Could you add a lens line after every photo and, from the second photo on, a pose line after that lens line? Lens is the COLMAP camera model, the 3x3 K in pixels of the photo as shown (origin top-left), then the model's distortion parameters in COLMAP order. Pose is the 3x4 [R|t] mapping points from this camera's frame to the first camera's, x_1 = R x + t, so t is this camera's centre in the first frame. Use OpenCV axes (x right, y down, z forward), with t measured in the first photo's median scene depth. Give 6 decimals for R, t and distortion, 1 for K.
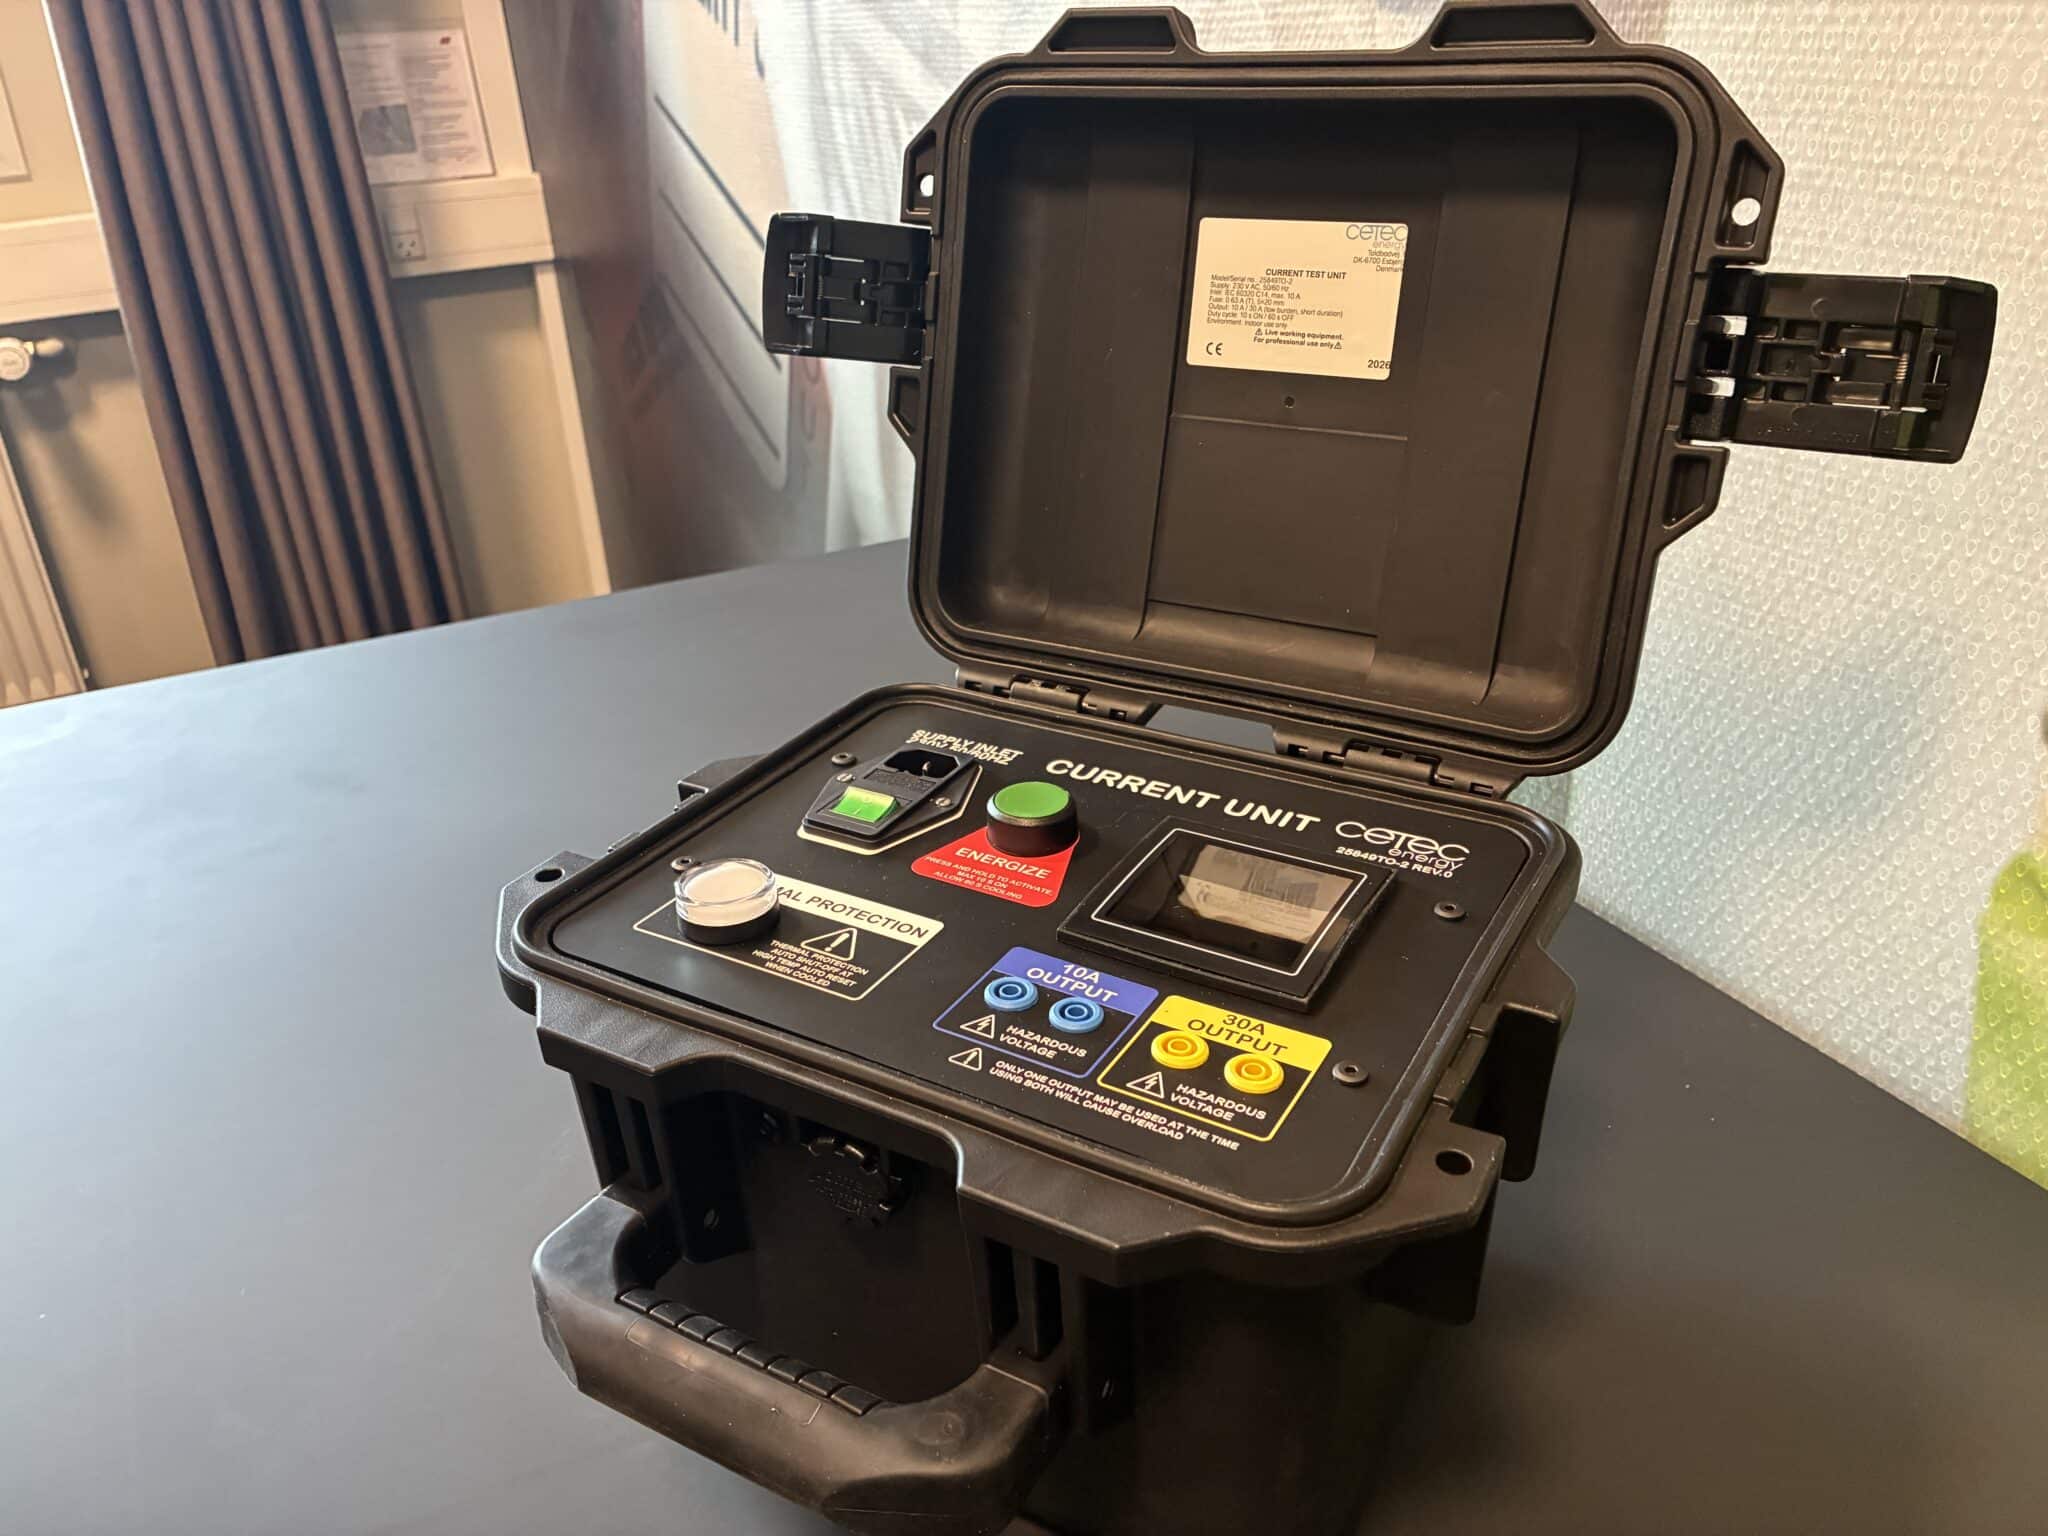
lens RADIAL K [[1554.0, 0, 1024.0], [0, 1554.0, 768.0], [0, 0, 1]] dist [0.076975, -0.127812]
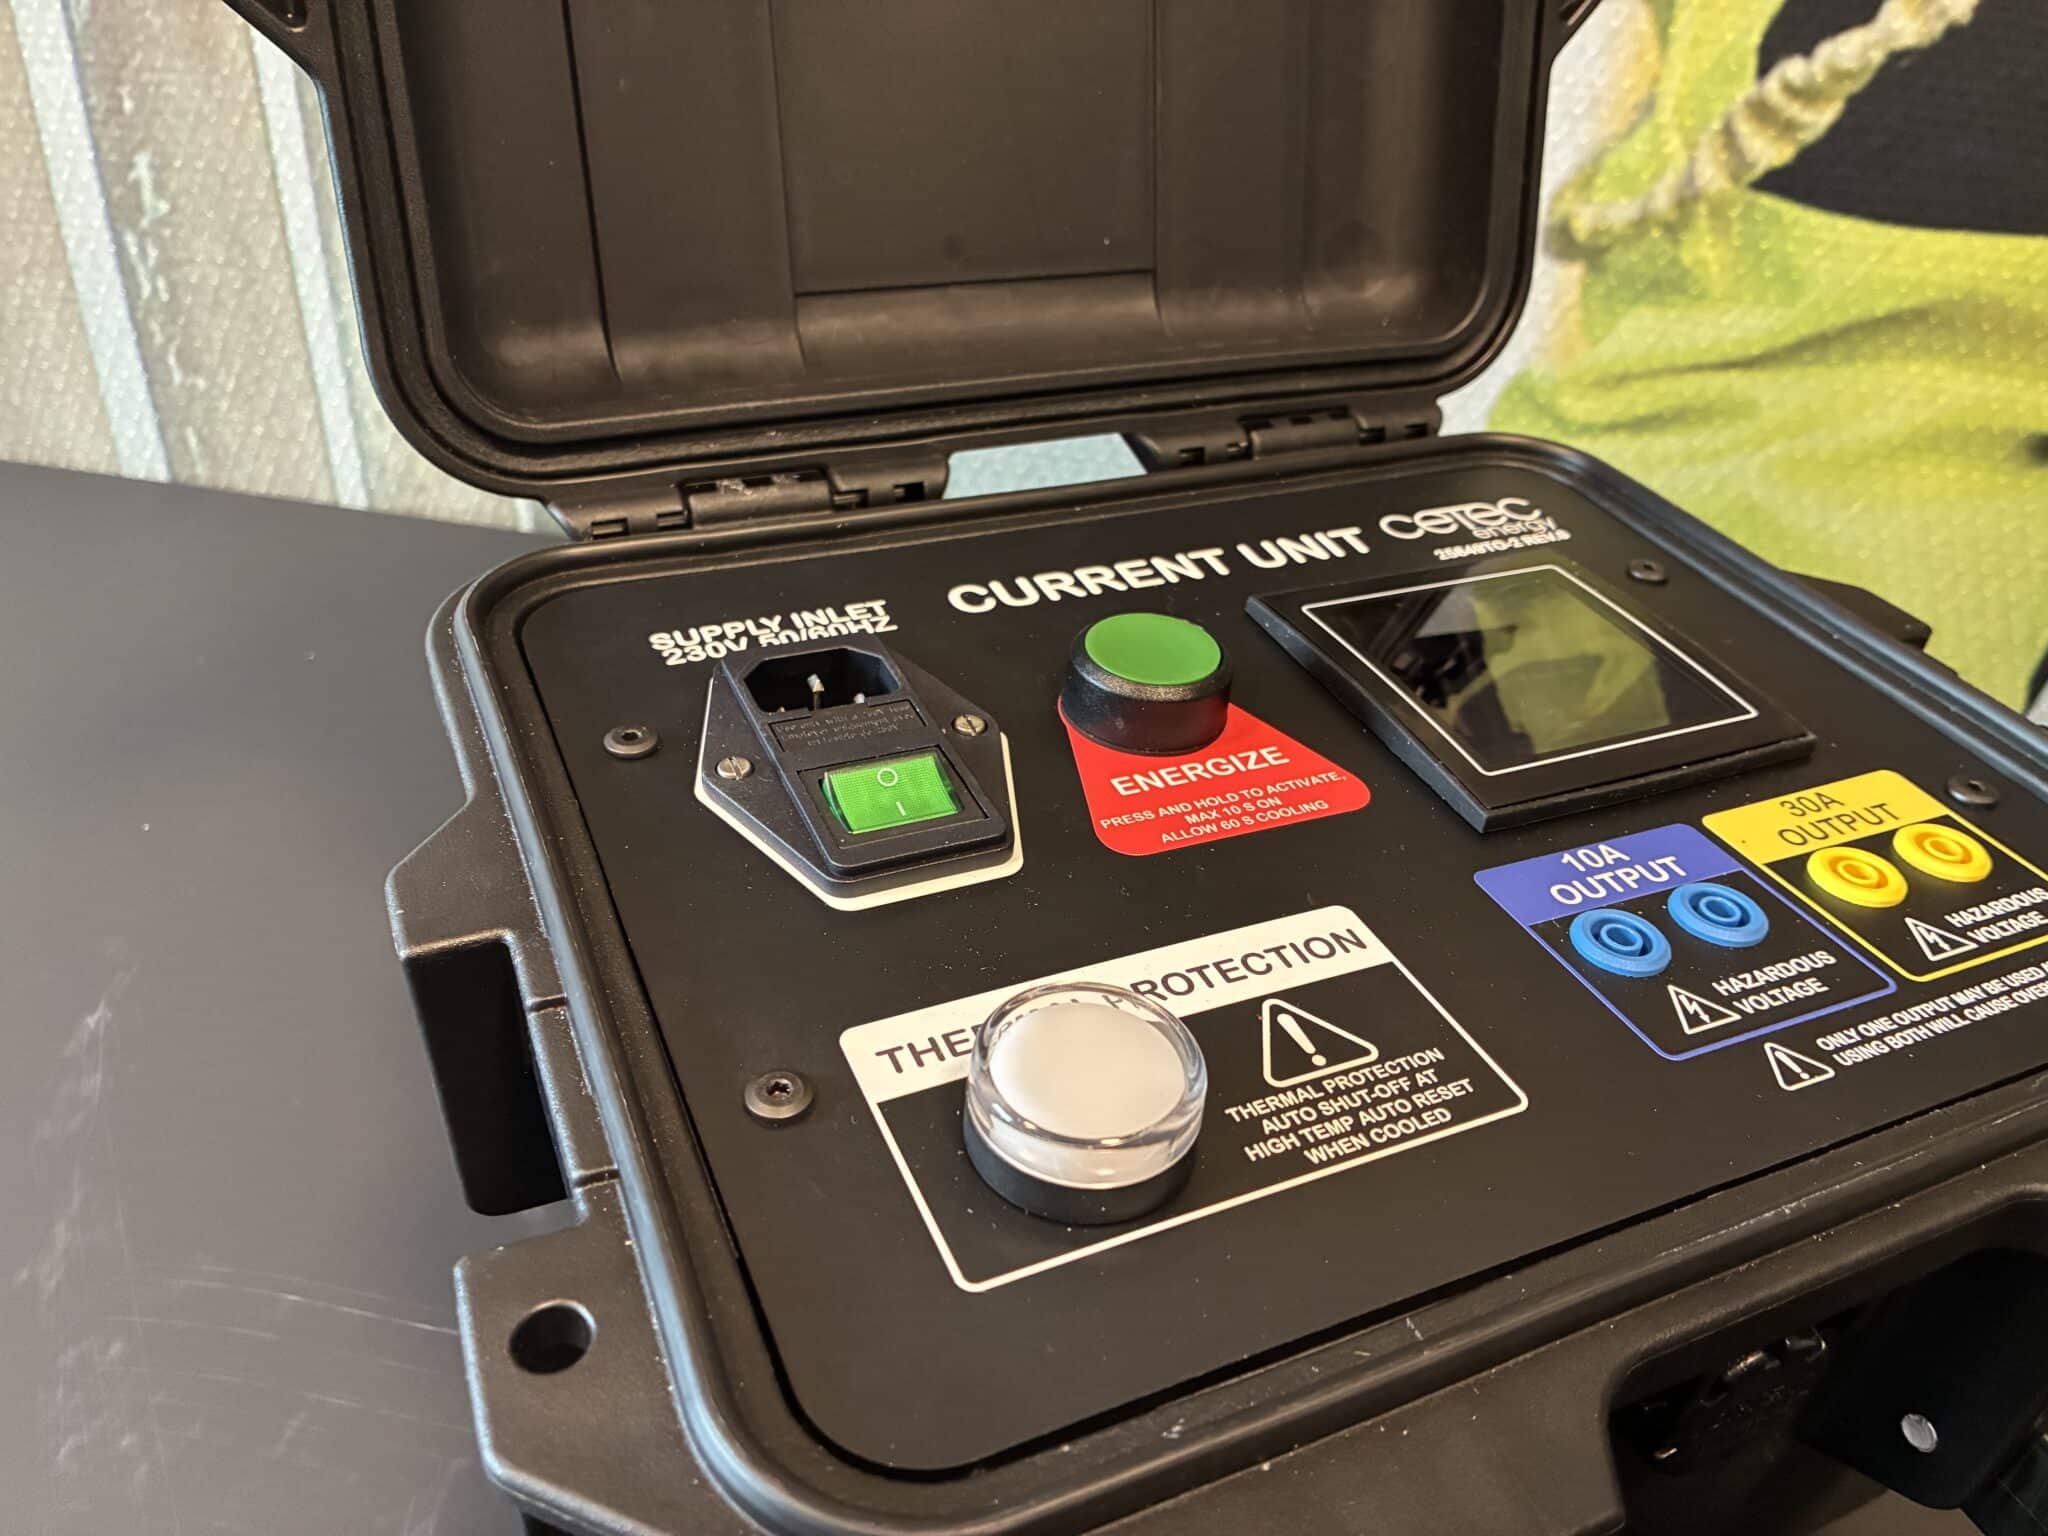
lens RADIAL K [[1600.9, 0, 1030.2], [0, 1600.9, 755.1], [0, 0, 1]] dist [0.054355, -0.109989]
pose [[0.571084, -0.395125, 0.719541, -0.456670], [0.280075, 0.917726, 0.281667, -0.119824], [-0.771635, 0.040670, 0.634764, 0.712500]]
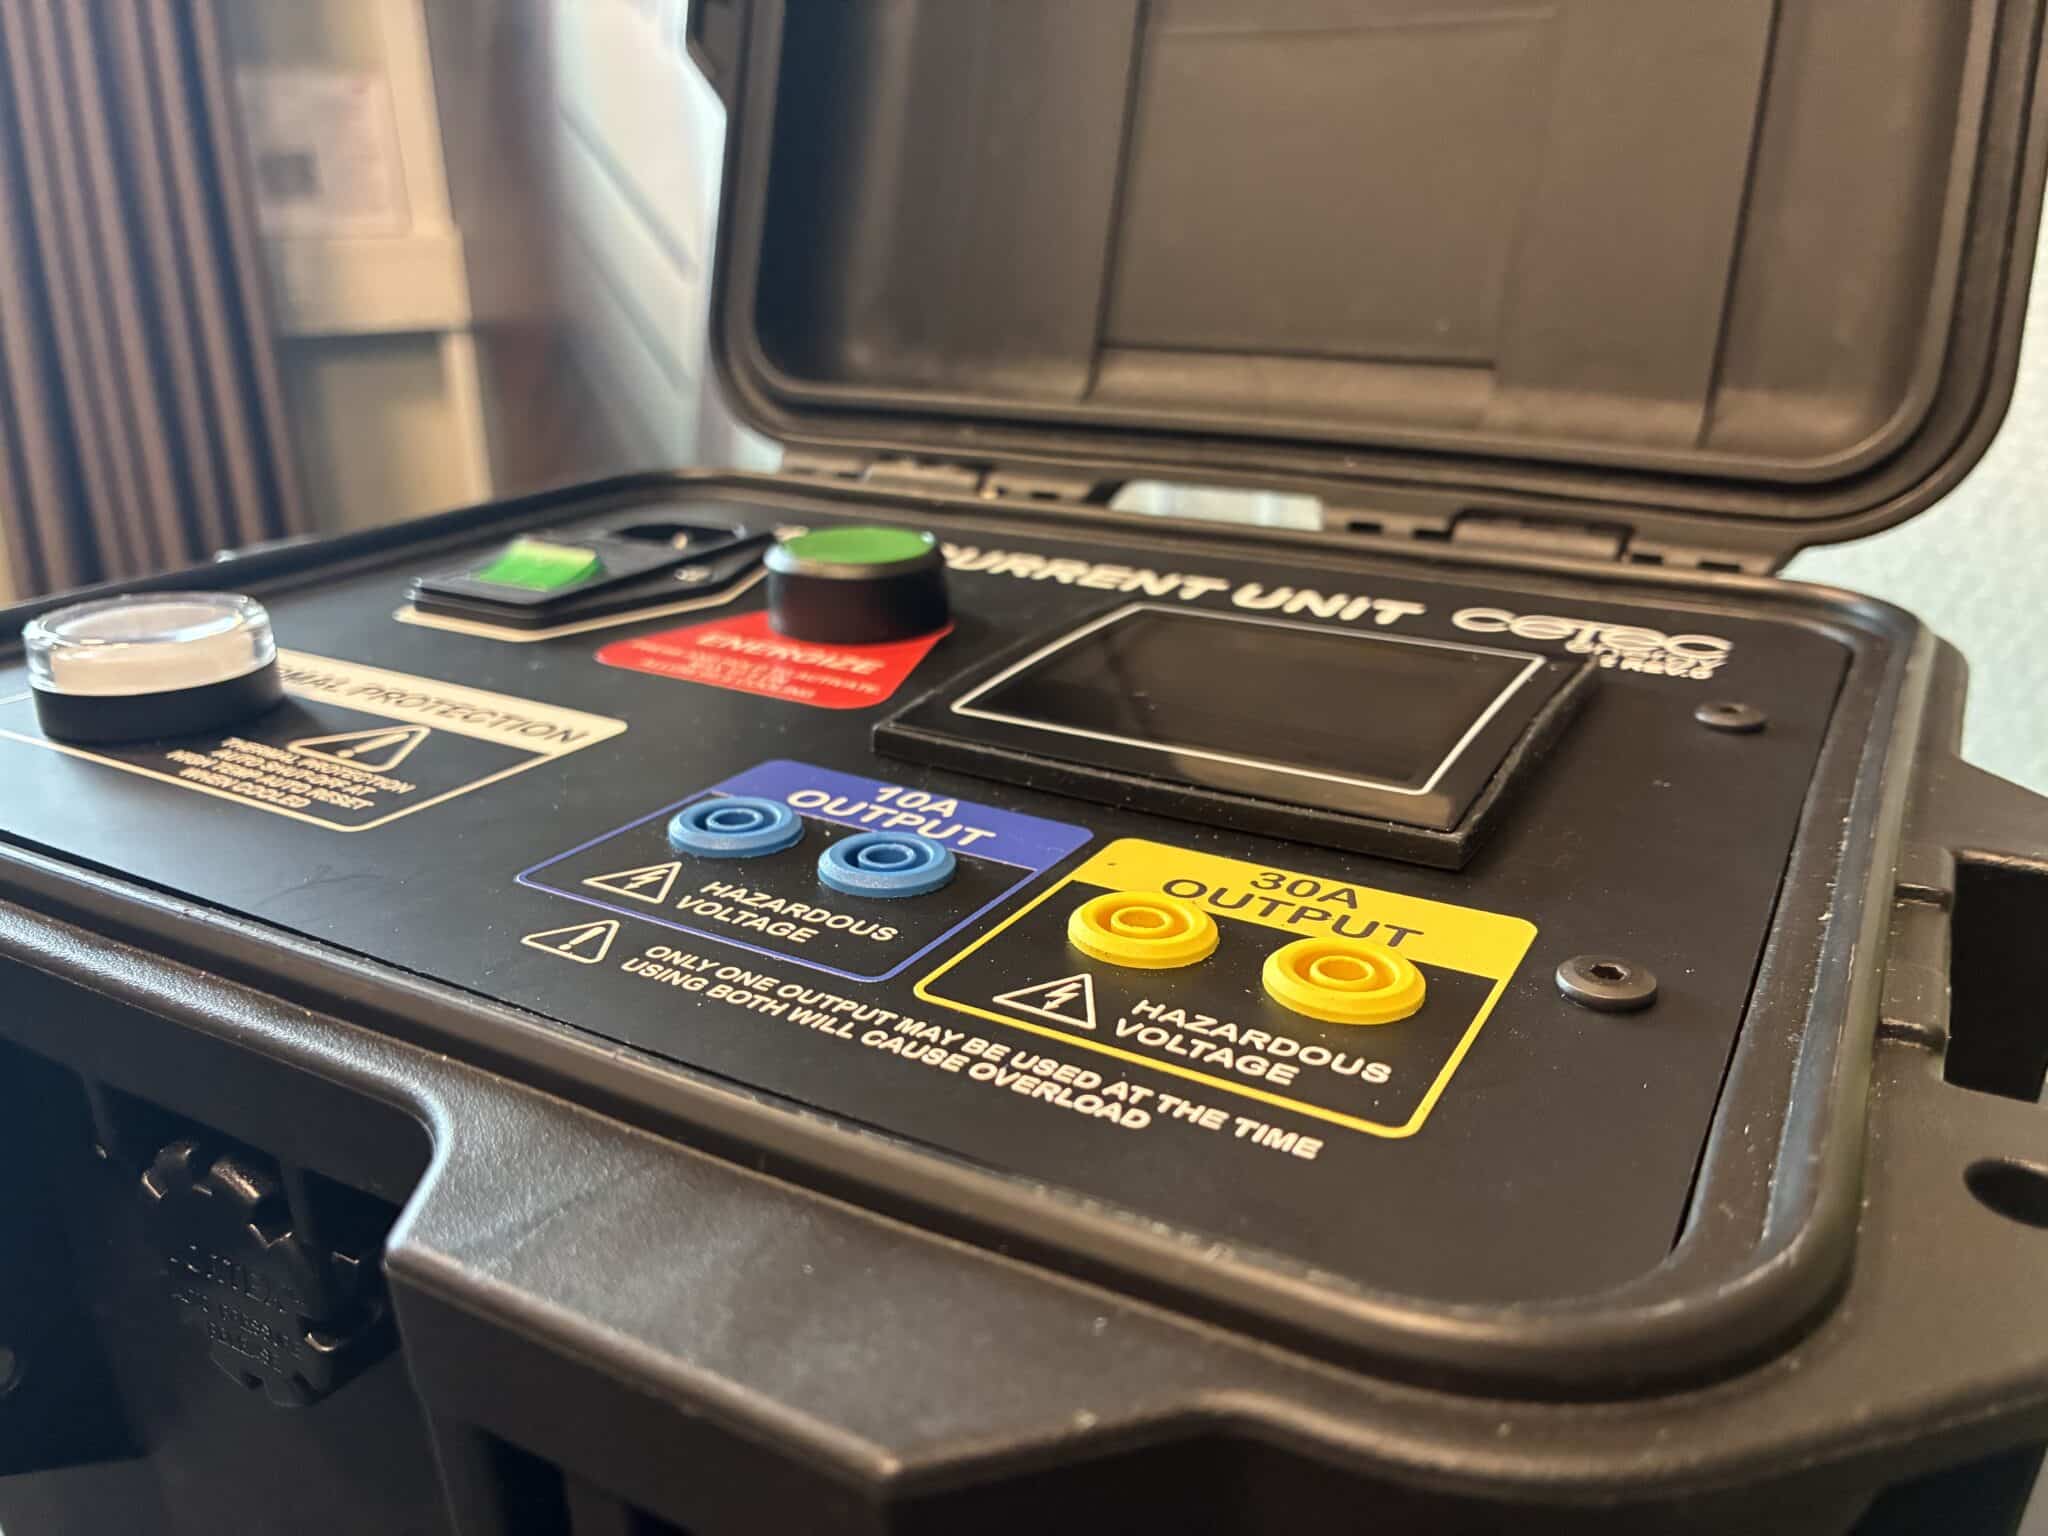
lens RADIAL K [[1600.9, 0, 1030.2], [0, 1600.9, 755.1], [0, 0, 1]] dist [0.054355, -0.109989]
pose [[0.999299, 0.027049, 0.025891, 0.051780], [-0.023707, 0.992287, -0.121671, 0.157442], [-0.028982, 0.120972, 0.992233, 0.513361]]
